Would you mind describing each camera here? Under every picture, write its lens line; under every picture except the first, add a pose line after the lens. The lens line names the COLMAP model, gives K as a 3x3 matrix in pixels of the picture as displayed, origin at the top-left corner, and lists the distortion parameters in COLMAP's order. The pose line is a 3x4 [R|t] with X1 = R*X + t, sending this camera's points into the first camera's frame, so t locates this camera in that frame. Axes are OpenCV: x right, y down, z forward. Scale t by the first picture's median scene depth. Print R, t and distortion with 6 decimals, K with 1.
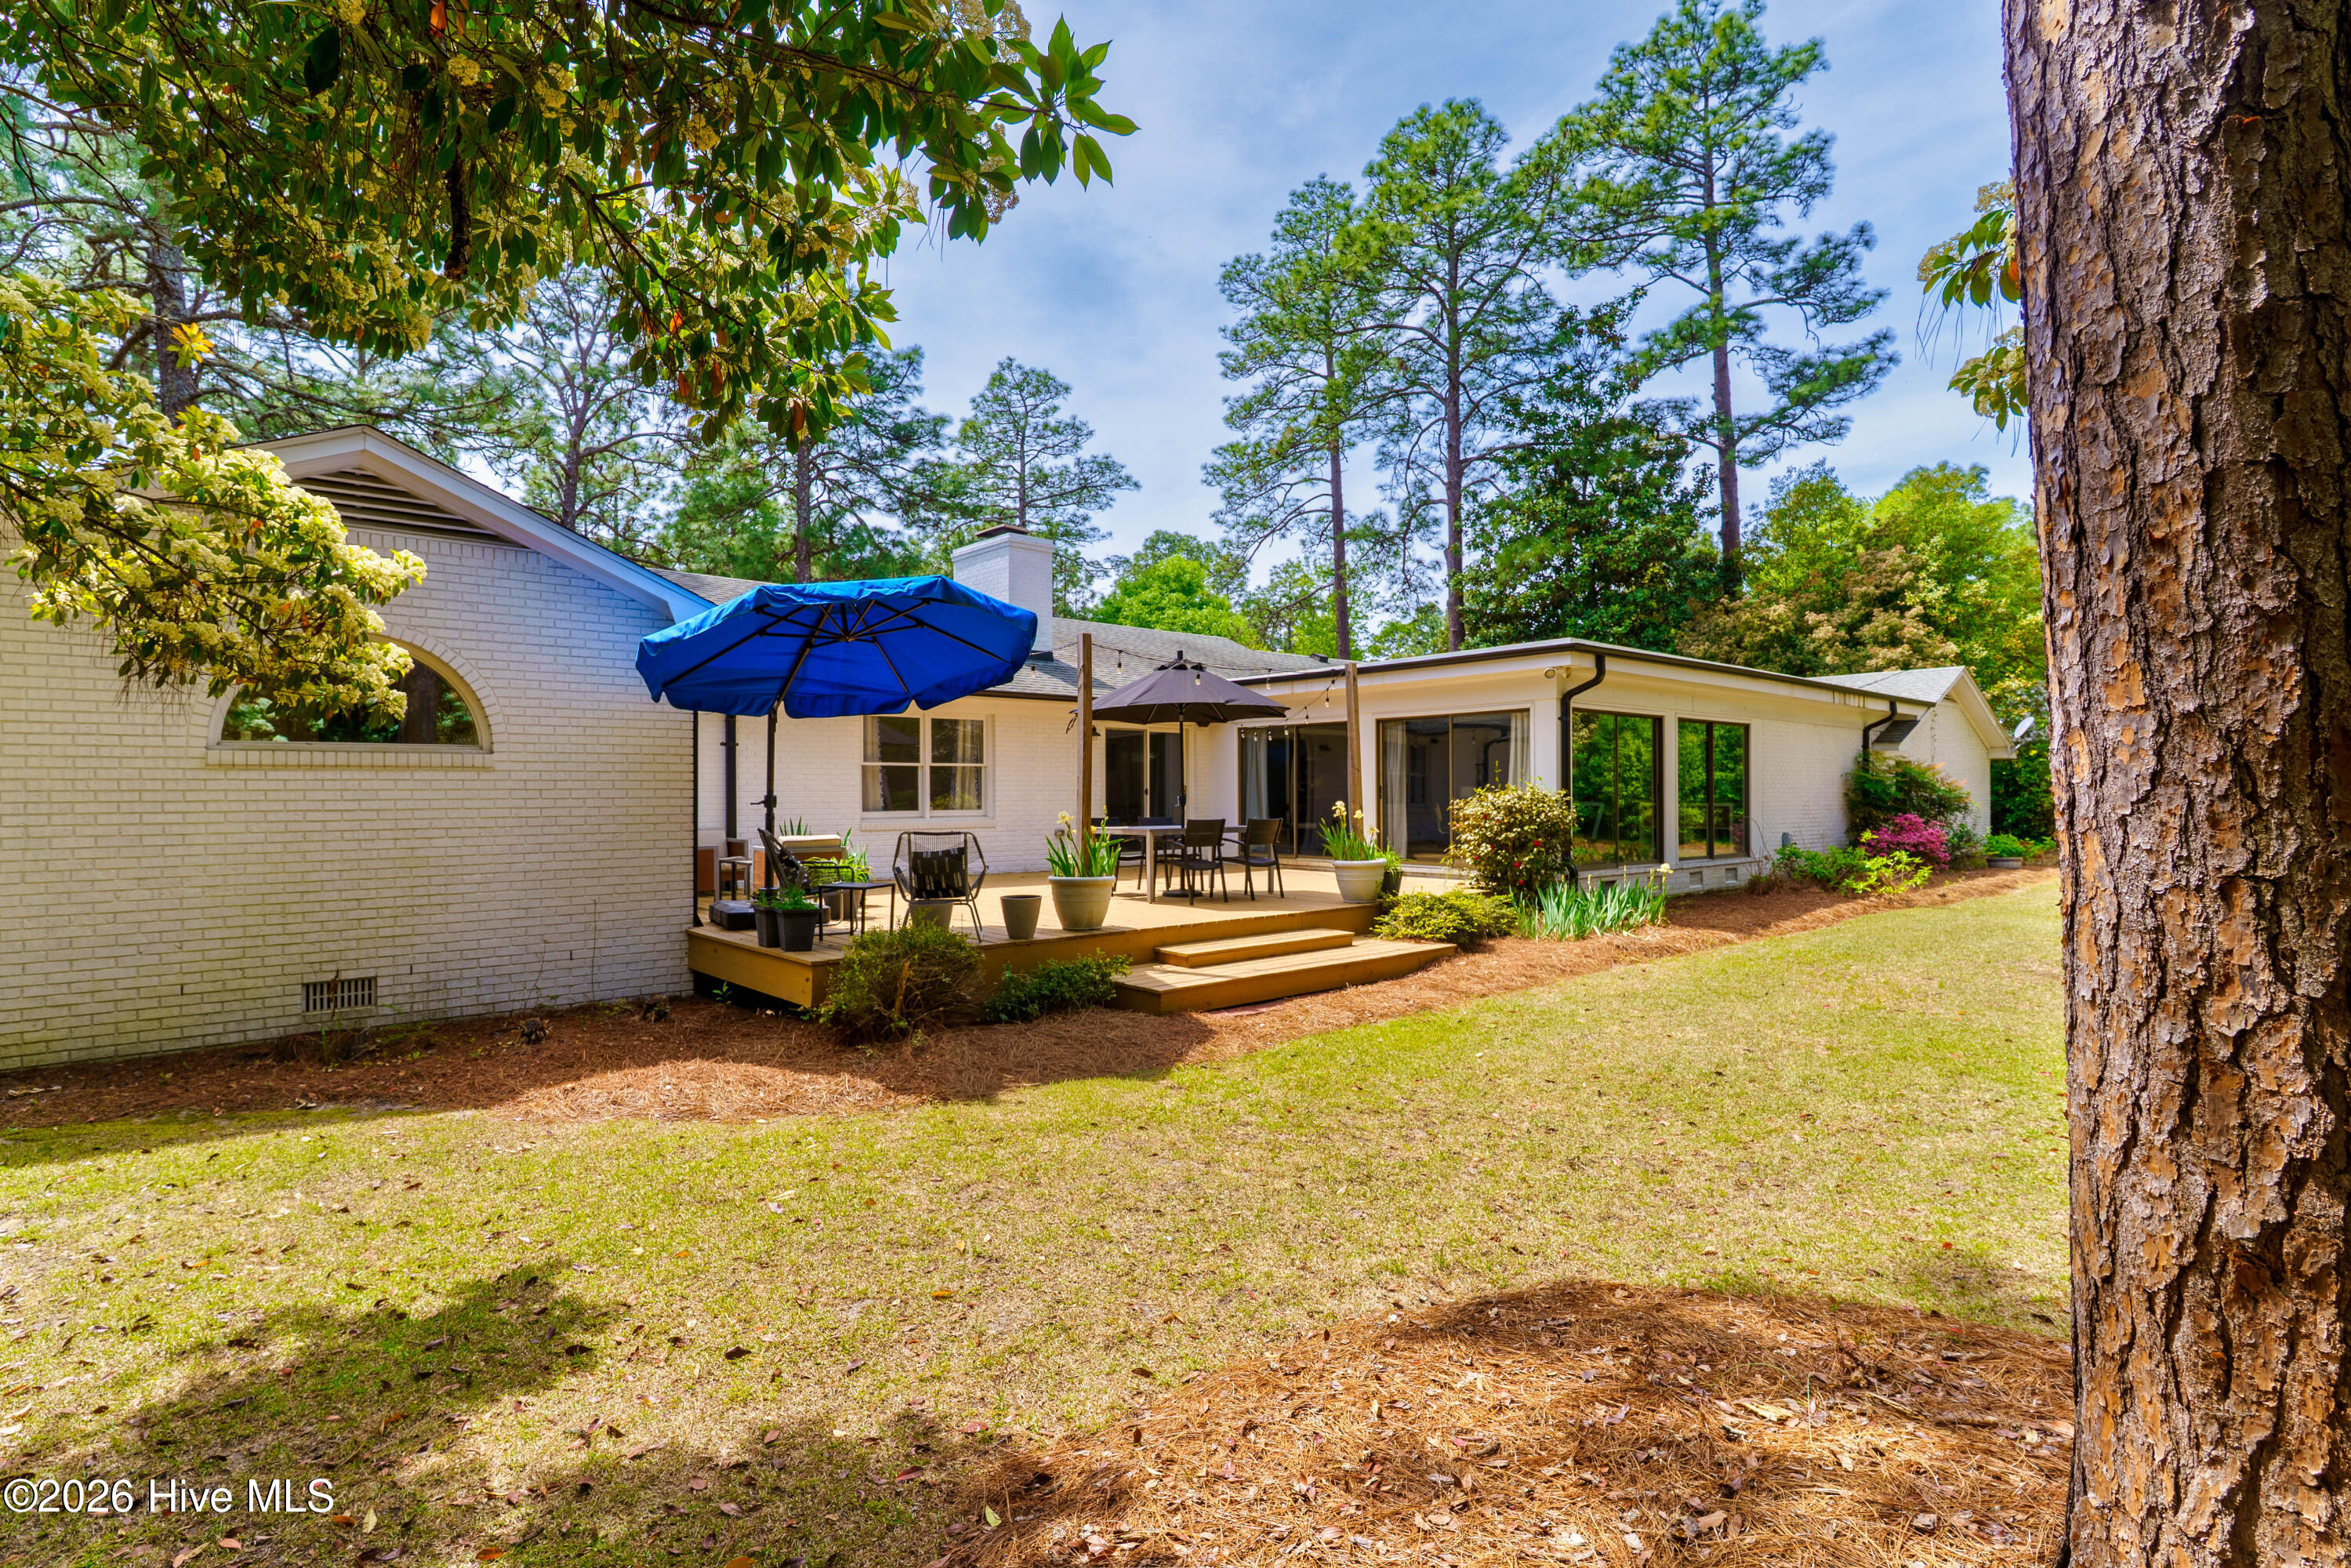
lens RADIAL K [[1143.7, 0, 1168.0], [0, 1143.7, 781.1], [0, 0, 1]] dist [0.002954, -0.000080]
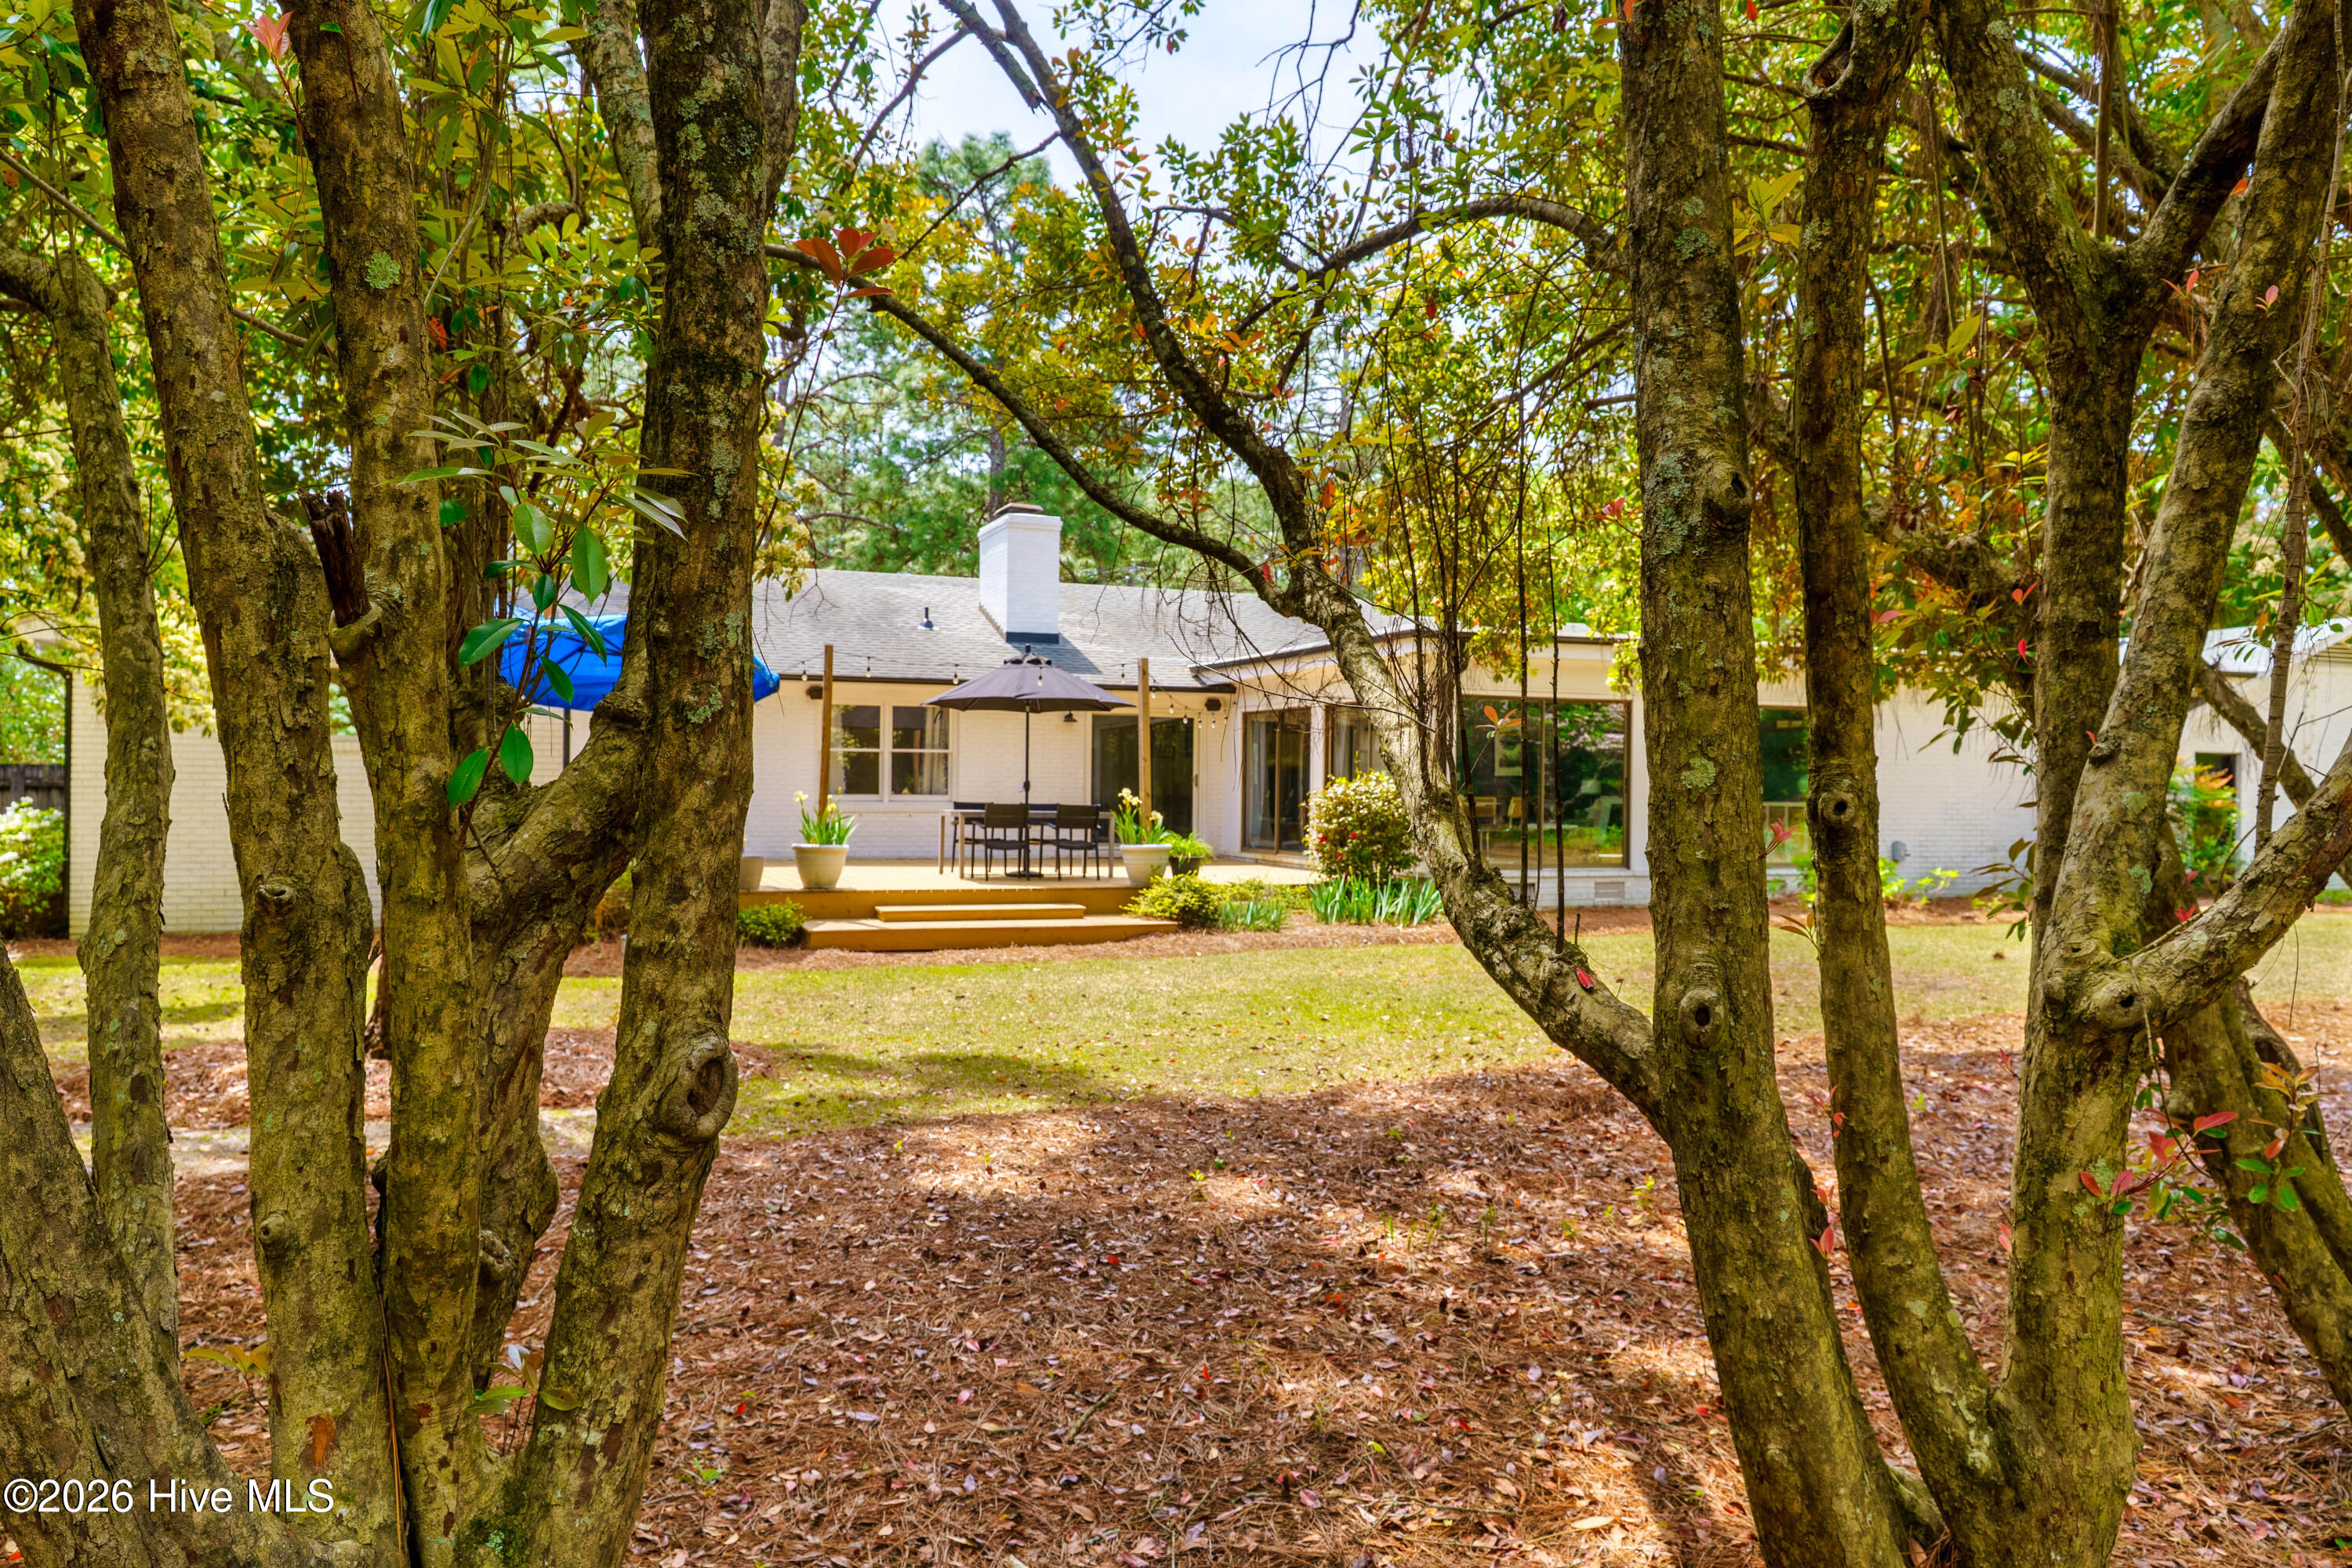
lens RADIAL K [[1636.0, 0, 1182.8], [0, 1636.0, 785.7], [0, 0, 1]] dist [0.000261, 0.000033]
pose [[0.940206, 0.014273, -0.340307, 0.682748], [-0.012498, 0.999894, 0.007407, 0.003330], [0.340377, -0.002711, 0.940285, -0.381602]]
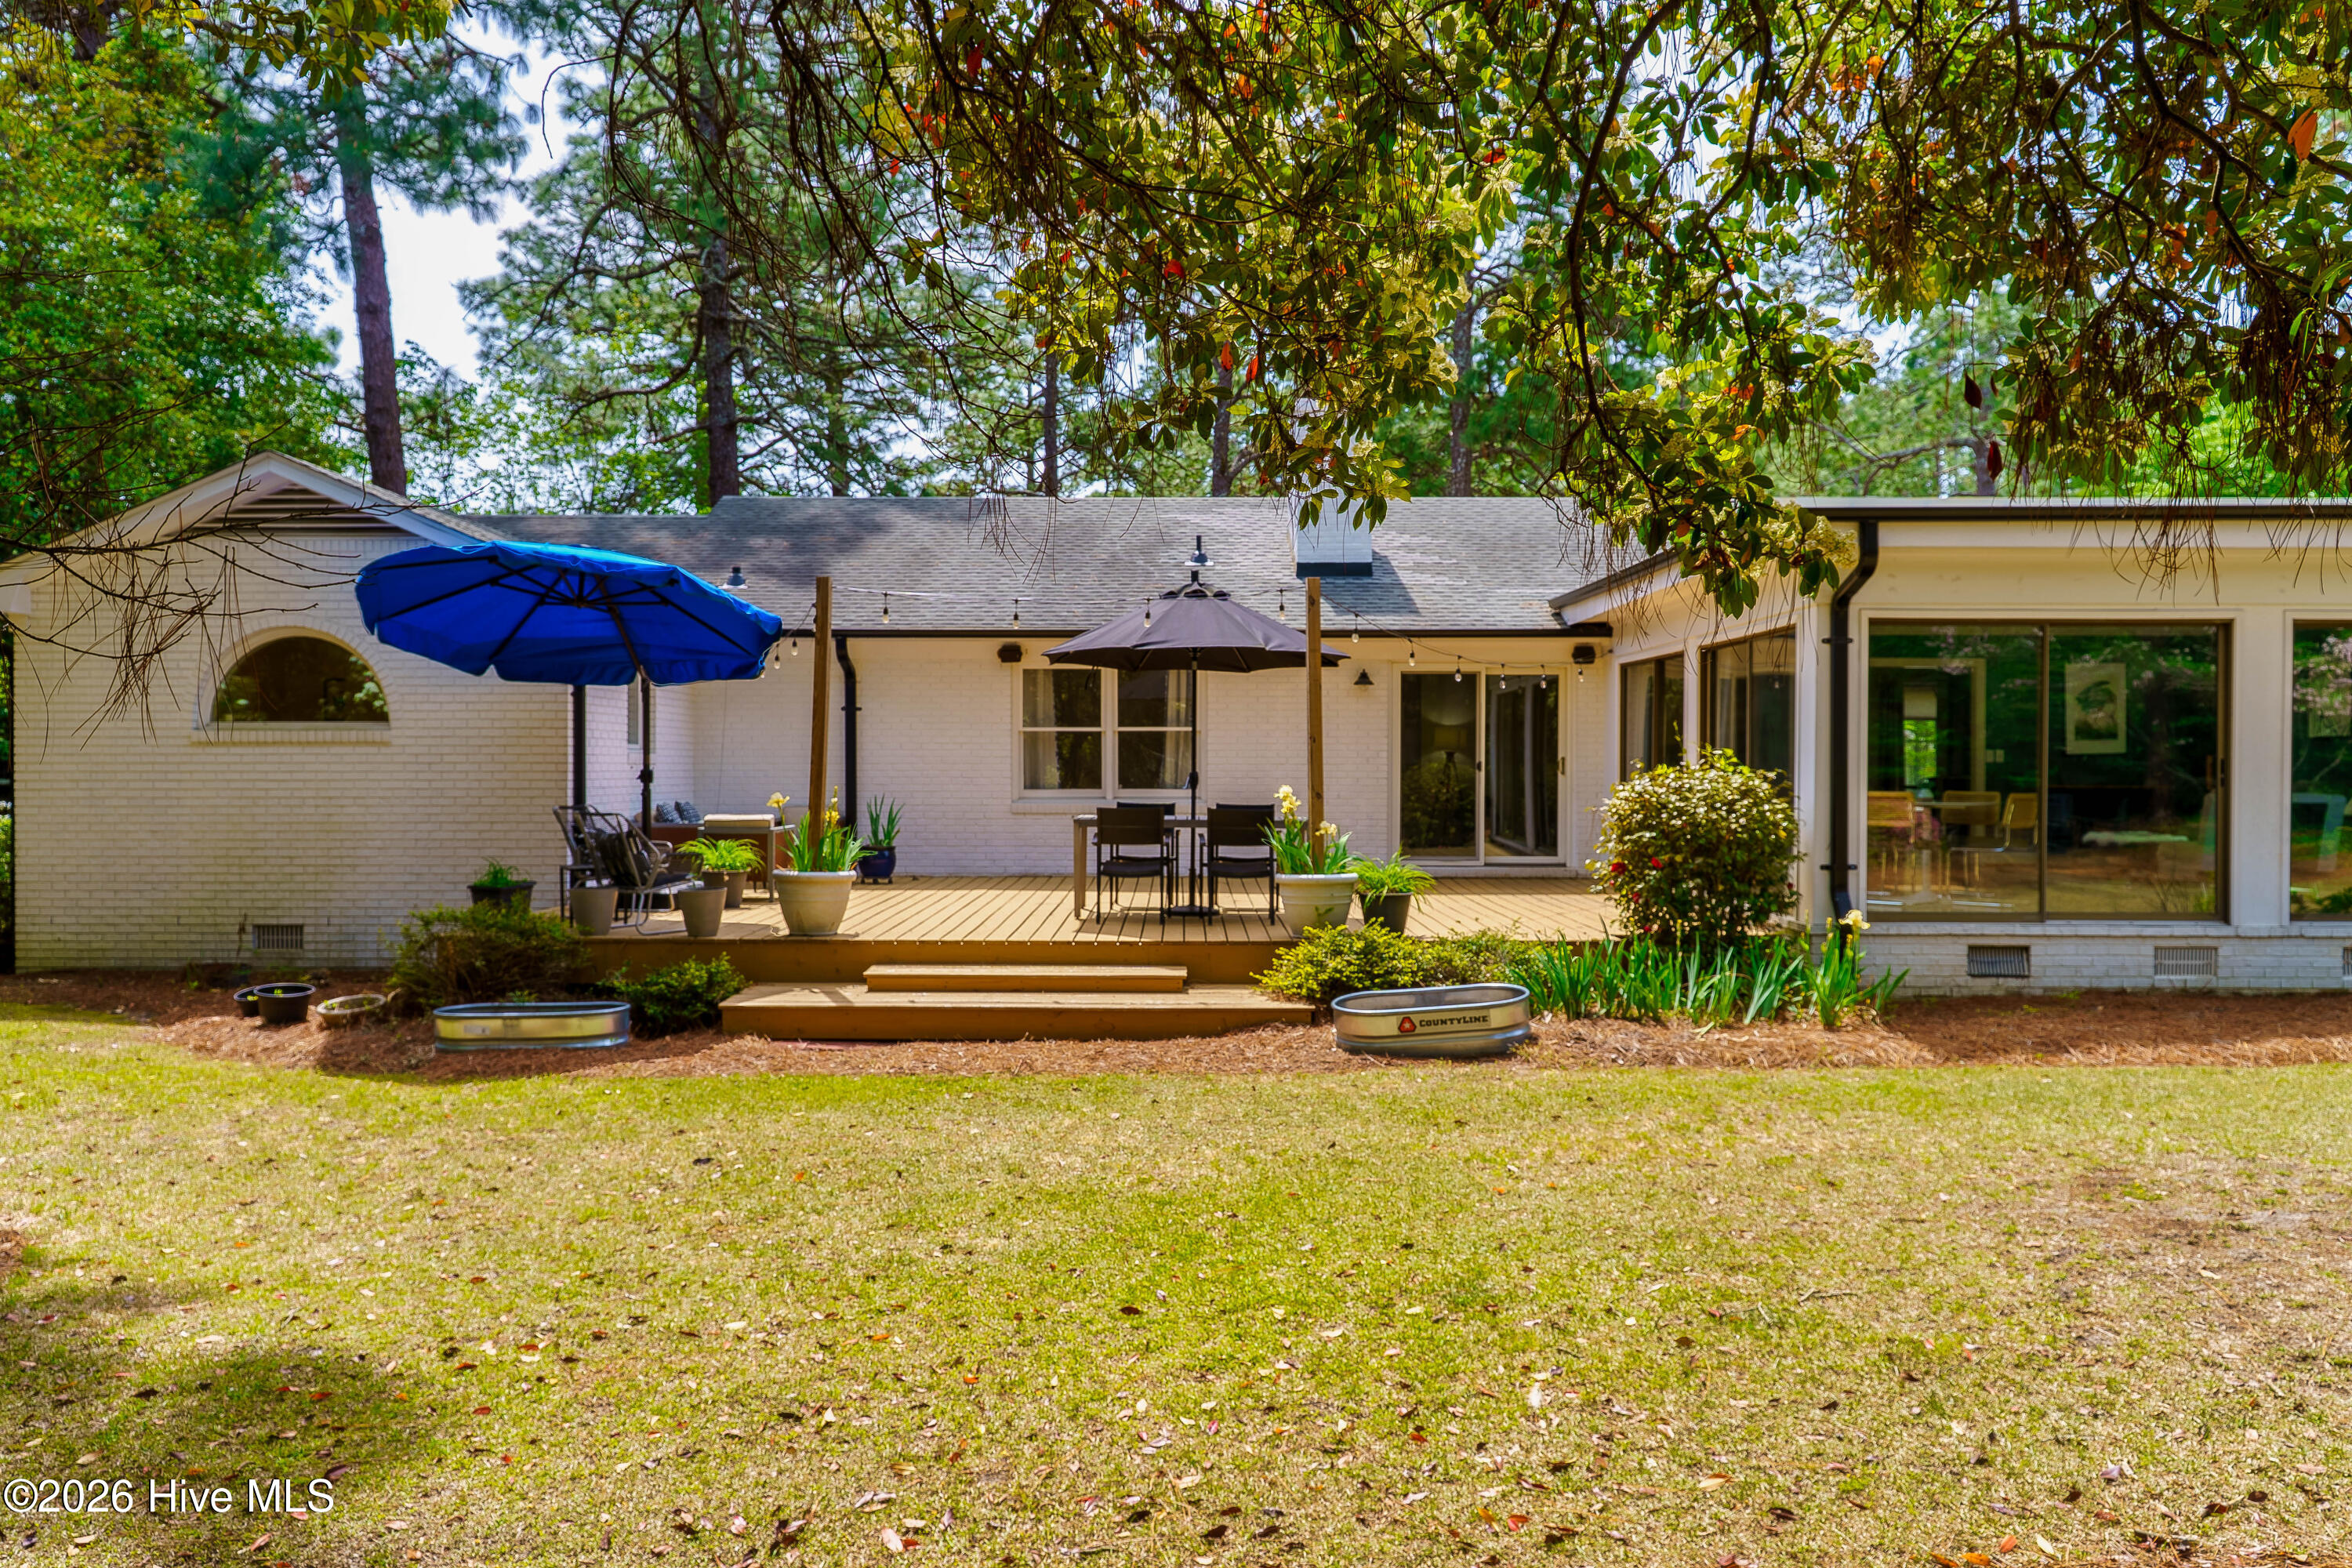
lens RADIAL K [[1759.5, 0, 1171.5], [0, 1759.5, 780.9], [0, 0, 1]] dist [-0.003681, -0.002614]
pose [[0.749486, 0.013153, -0.661890, 0.752455], [0.001037, 0.999778, 0.021042, -0.006059], [0.662020, -0.016457, 0.749306, 0.174254]]
